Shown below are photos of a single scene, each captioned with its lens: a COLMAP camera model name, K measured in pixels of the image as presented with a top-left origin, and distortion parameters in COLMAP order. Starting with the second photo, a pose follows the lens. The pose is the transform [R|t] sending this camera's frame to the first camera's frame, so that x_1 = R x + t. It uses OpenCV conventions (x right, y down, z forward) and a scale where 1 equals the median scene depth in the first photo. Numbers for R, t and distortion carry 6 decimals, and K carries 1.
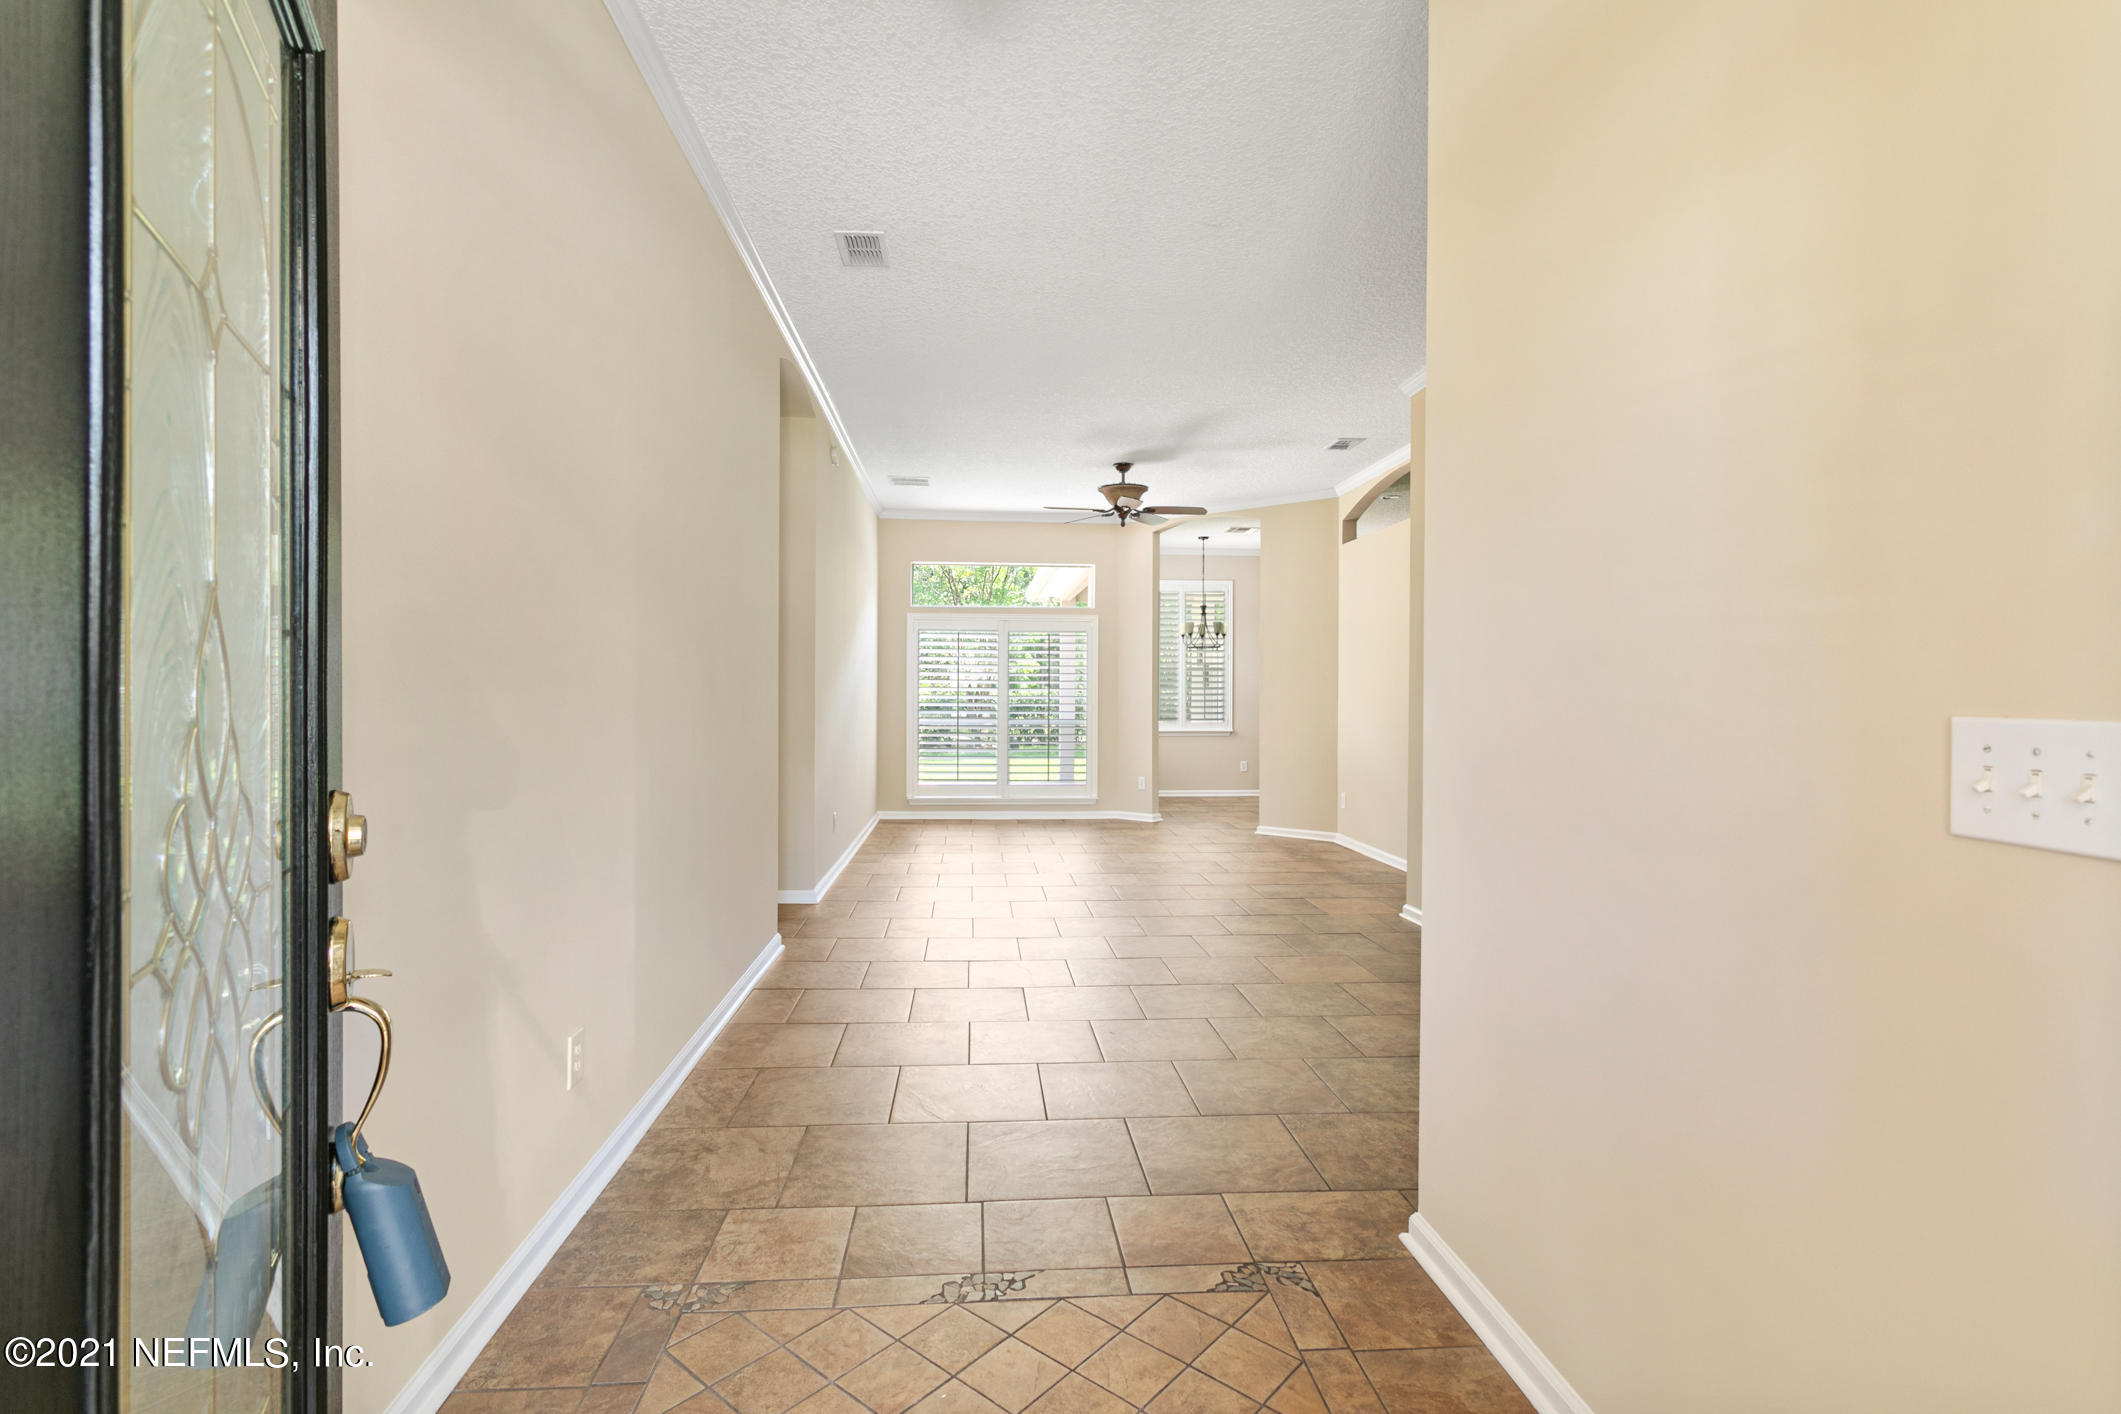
lens RADIAL K [[1058.4, 0, 1060.2], [0, 1058.4, 668.9], [0, 0, 1]] dist [0.003046, 0.000653]
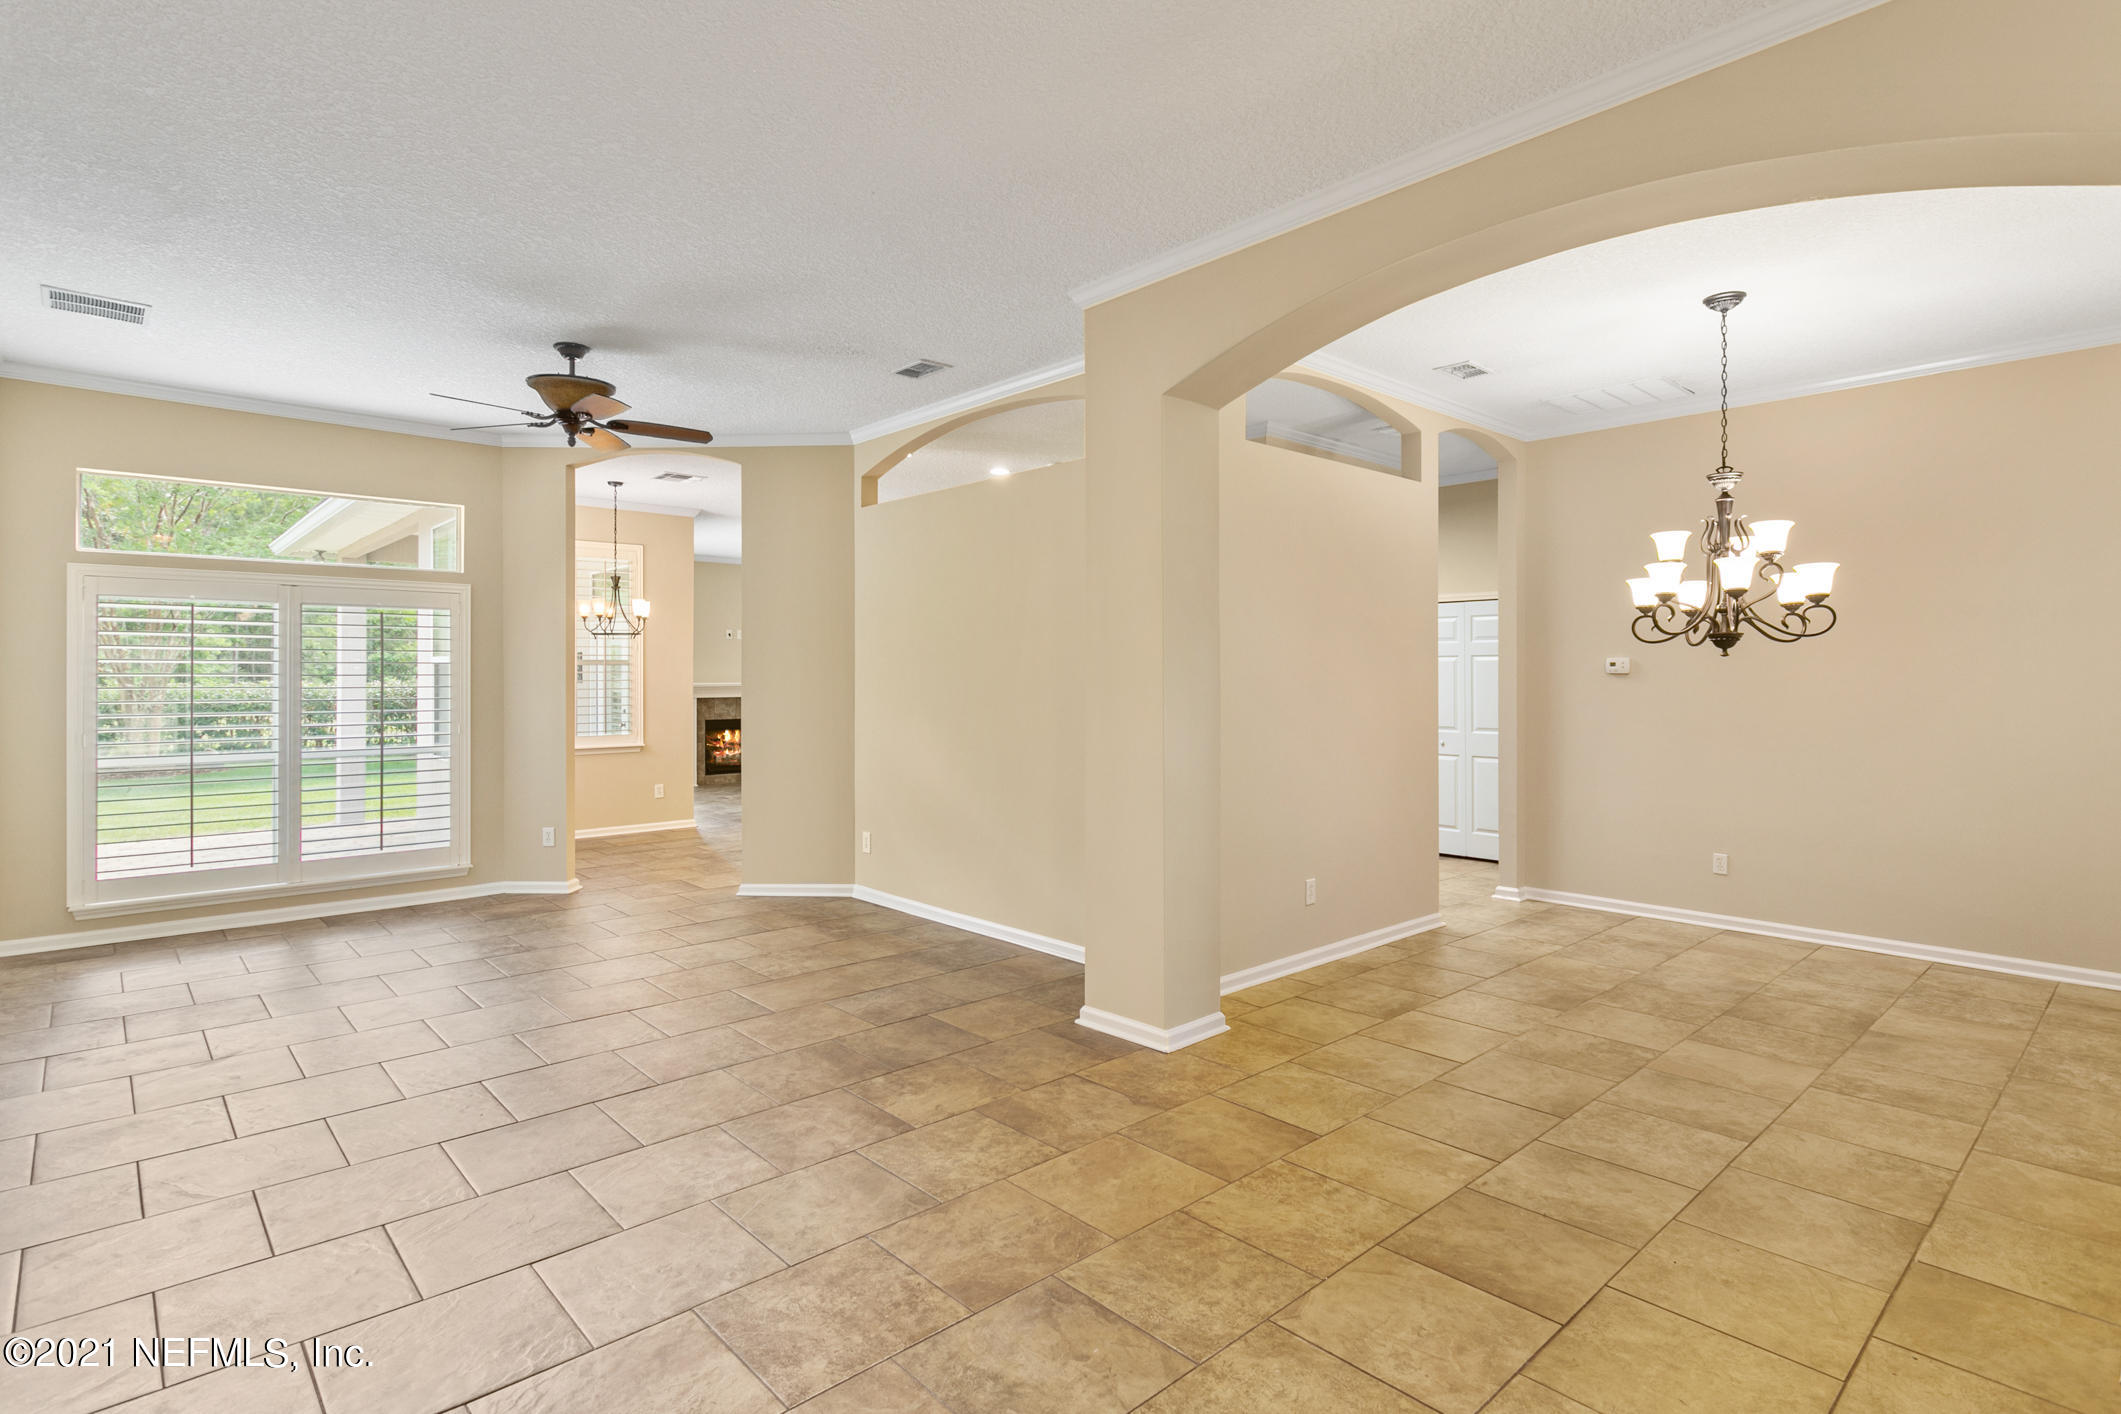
lens RADIAL K [[1058.4, 0, 1060.2], [0, 1058.4, 668.9], [0, 0, 1]] dist [0.003046, 0.000653]
pose [[0.786913, -0.002072, 0.617061, -0.093514], [-0.009991, 0.999821, 0.016098, -0.014714], [-0.616983, -0.018832, 0.786751, 0.307347]]
